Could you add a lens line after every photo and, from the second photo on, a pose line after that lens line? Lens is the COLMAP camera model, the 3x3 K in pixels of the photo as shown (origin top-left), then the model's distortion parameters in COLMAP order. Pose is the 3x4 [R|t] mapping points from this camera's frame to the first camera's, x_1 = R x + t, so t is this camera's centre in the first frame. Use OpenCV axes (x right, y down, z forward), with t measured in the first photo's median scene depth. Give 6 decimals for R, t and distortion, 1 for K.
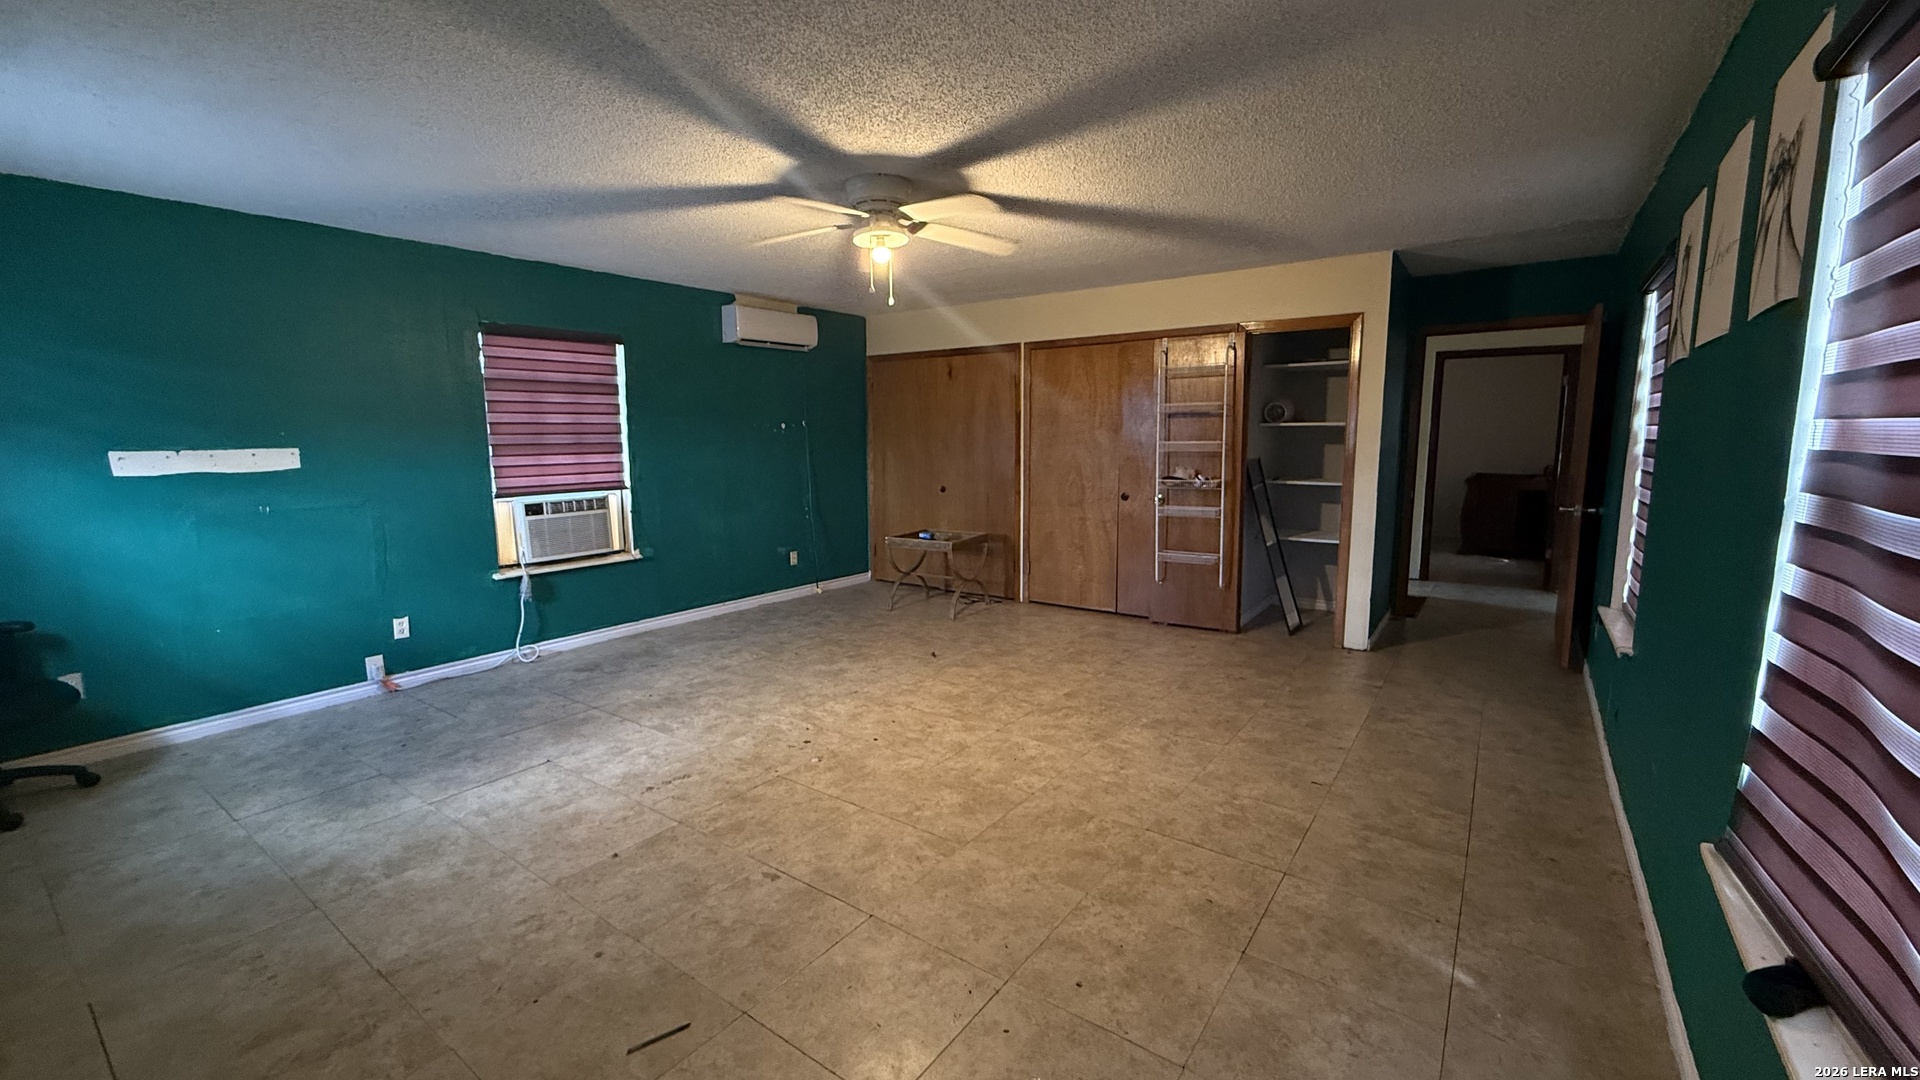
lens RADIAL K [[763.5, 0, 955.4], [0, 763.5, 541.0], [0, 0, 1]] dist [-0.000810, 0.000151]
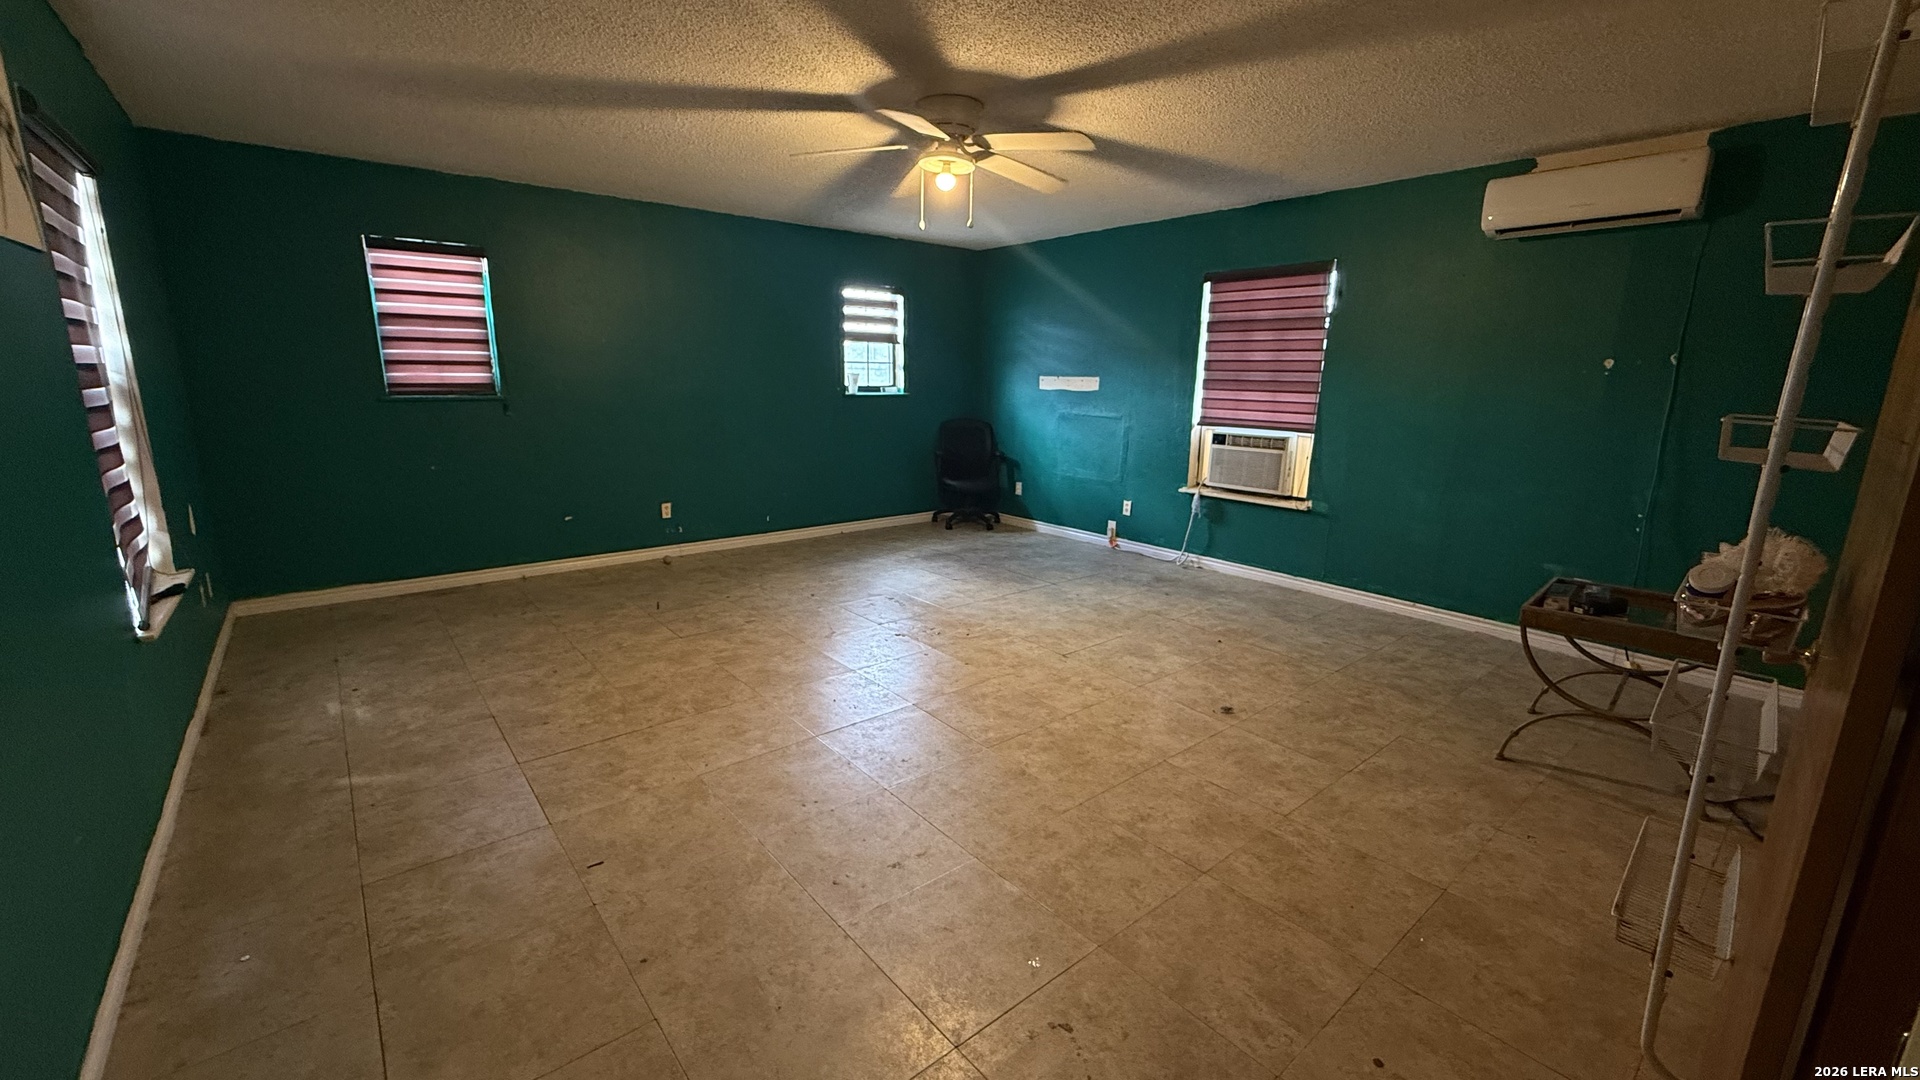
lens RADIAL K [[763.5, 0, 955.4], [0, 763.5, 541.0], [0, 0, 1]] dist [-0.000810, 0.000151]
pose [[-0.245241, 0.214741, -0.945380, 0.675209], [-0.149866, 0.955040, 0.255812, -0.135910], [0.957808, 0.204416, -0.202033, 0.949764]]
